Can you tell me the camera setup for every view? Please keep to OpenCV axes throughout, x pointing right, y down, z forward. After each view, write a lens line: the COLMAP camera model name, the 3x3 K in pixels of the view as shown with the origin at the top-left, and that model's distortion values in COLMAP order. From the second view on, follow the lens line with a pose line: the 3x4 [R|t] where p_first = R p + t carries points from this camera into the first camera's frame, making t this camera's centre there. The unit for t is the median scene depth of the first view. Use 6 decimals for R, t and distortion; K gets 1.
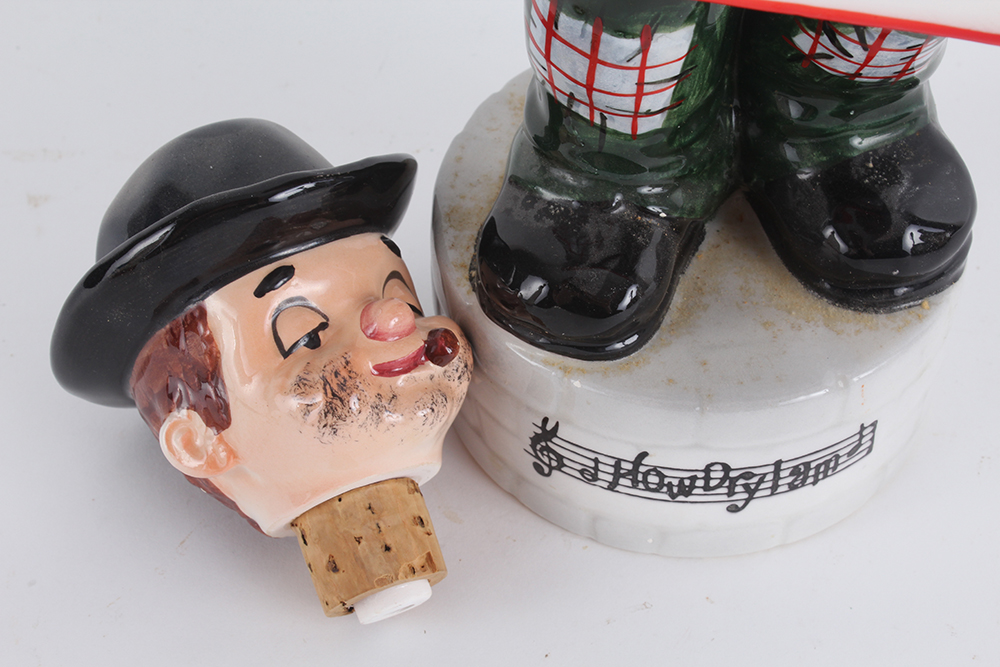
lens RADIAL K [[1946.1, 0, 500.0], [0, 1946.1, 333.5], [0, 0, 1]] dist [0.013254, 0.286276]
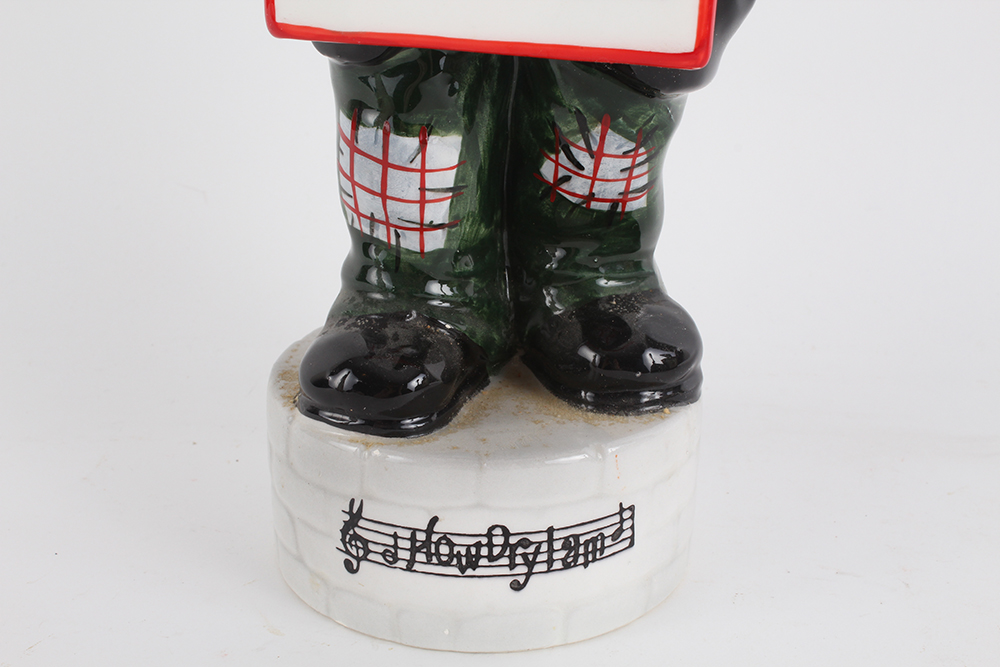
lens RADIAL K [[1559.1, 0, 500.0], [0, 1559.1, 333.5], [0, 0, 1]] dist [-0.032231, -0.022746]
pose [[0.999006, 0.004100, 0.044389, 0.071033], [0.018086, 0.872853, -0.487648, 0.419693], [-0.040744, 0.487966, 0.871911, 0.130386]]
